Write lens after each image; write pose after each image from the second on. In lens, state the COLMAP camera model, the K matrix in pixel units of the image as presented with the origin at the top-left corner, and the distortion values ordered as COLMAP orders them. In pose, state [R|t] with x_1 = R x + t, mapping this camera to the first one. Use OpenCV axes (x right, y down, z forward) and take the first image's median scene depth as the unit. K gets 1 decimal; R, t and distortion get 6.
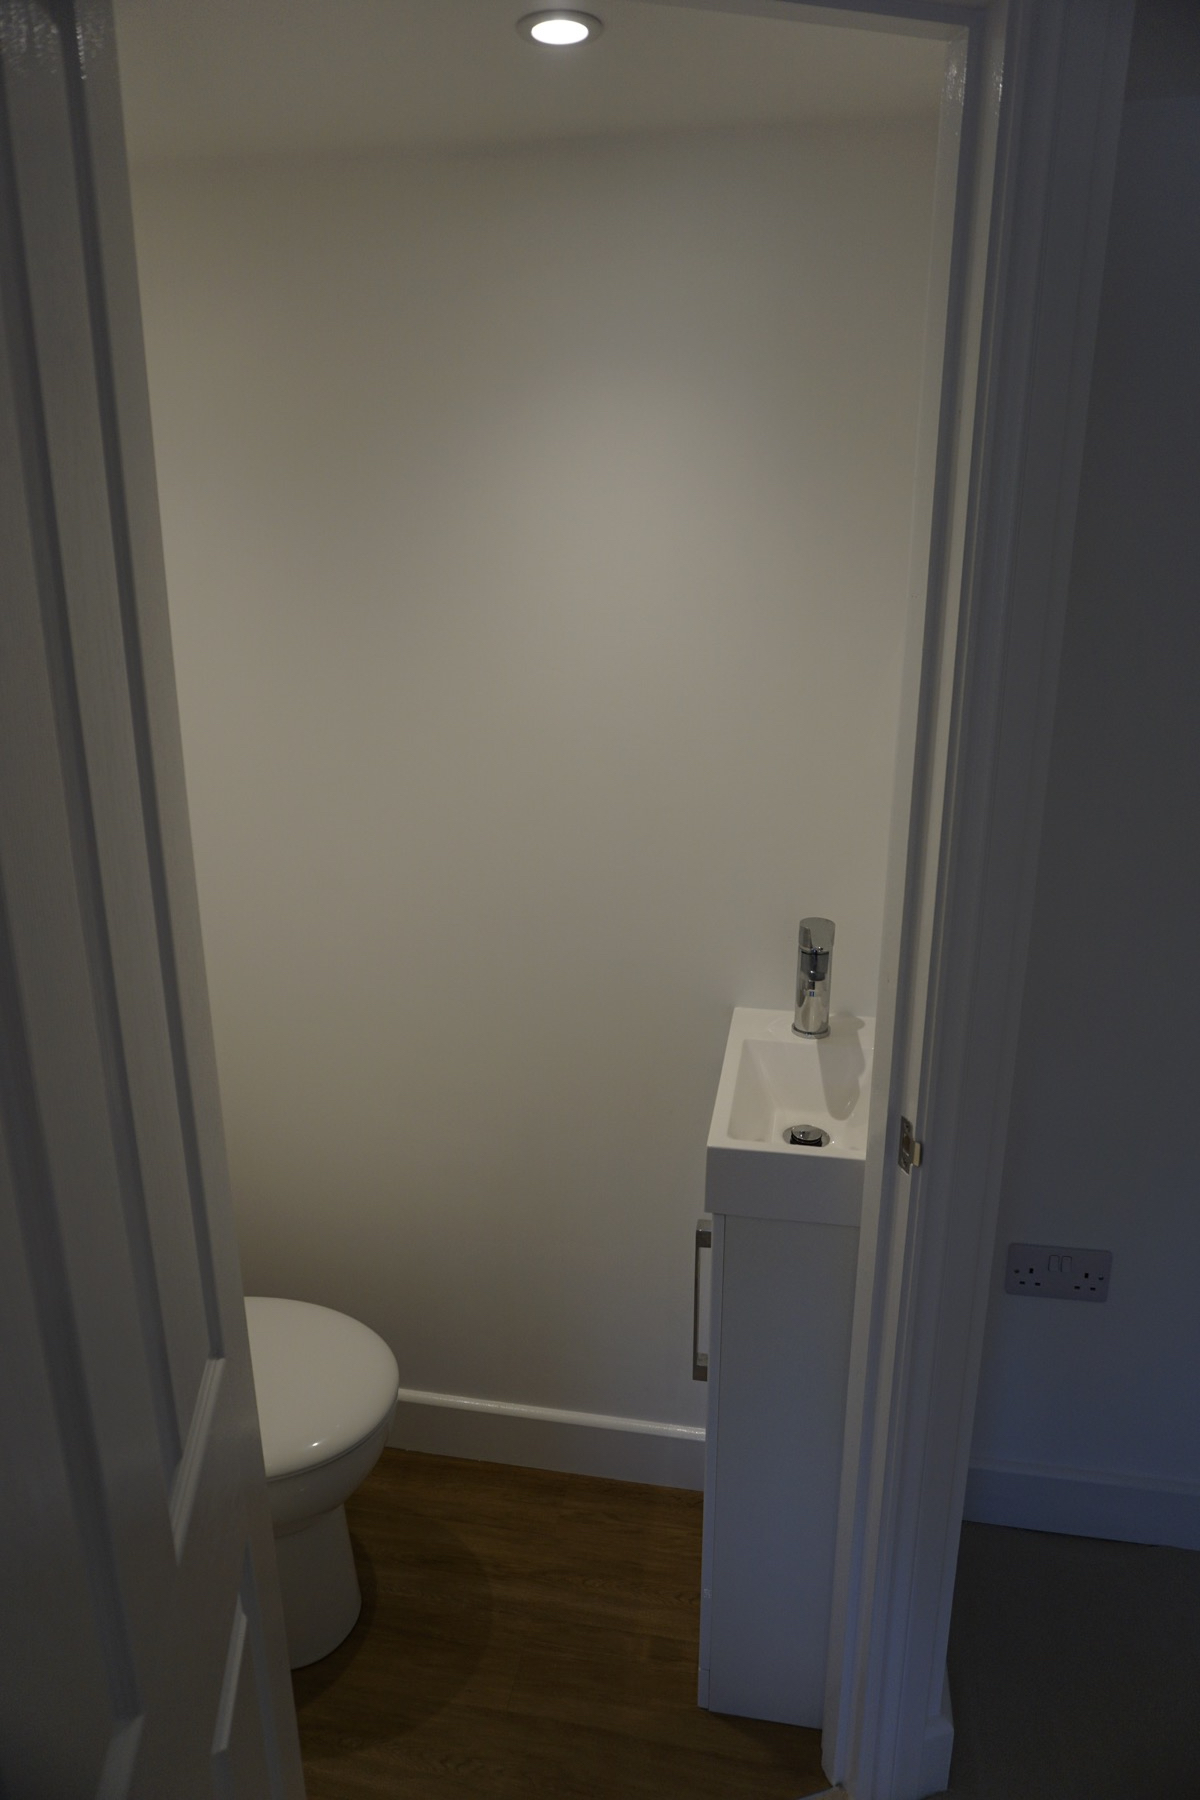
lens RADIAL K [[1217.2, 0, 600.0], [0, 1217.2, 900.0], [0, 0, 1]] dist [-0.036806, 0.036189]
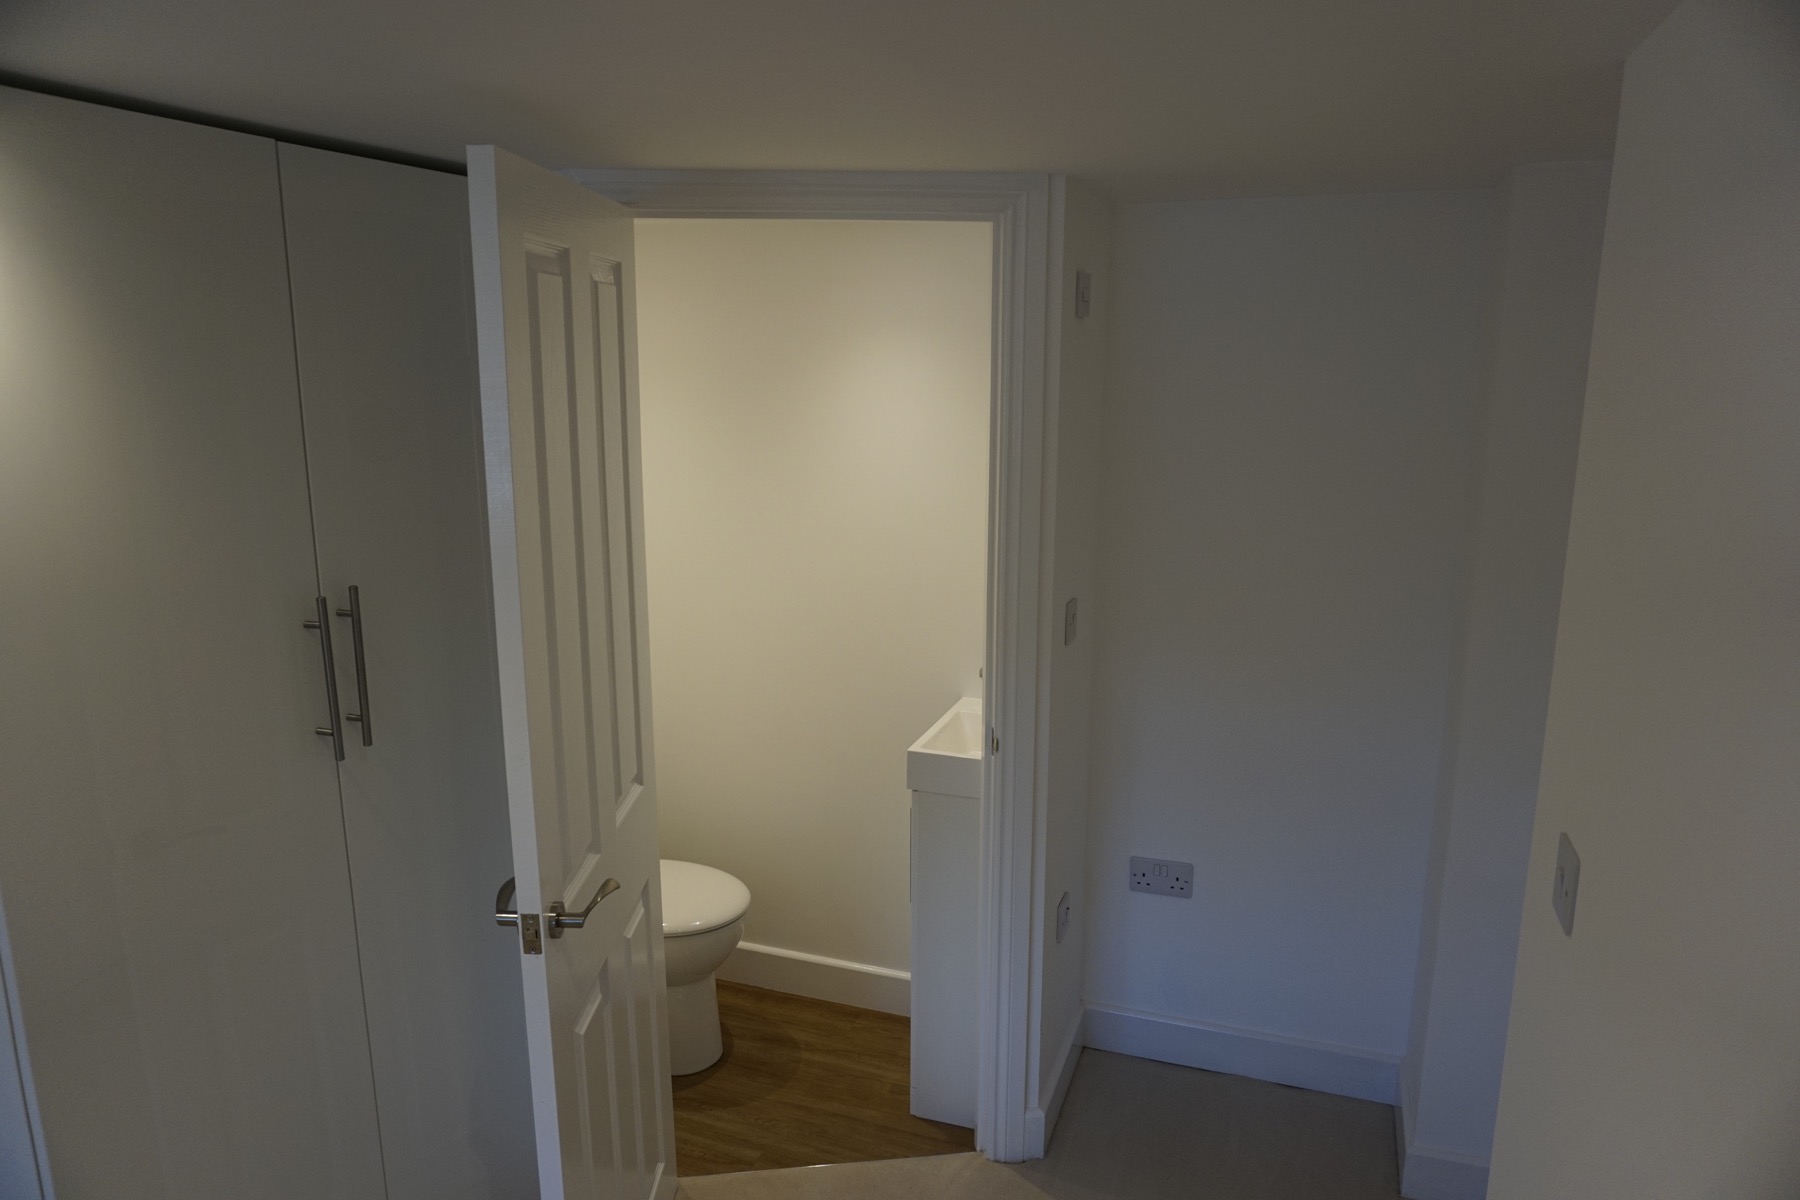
lens RADIAL K [[1217.2, 0, 900.0], [0, 1217.2, 600.0], [0, 0, 1]] dist [-0.036806, 0.036189]
pose [[0.987527, 0.042487, -0.151612, 0.268986], [-0.057083, 0.994005, -0.093253, 0.115635], [0.146741, 0.100744, 0.984031, -0.656950]]
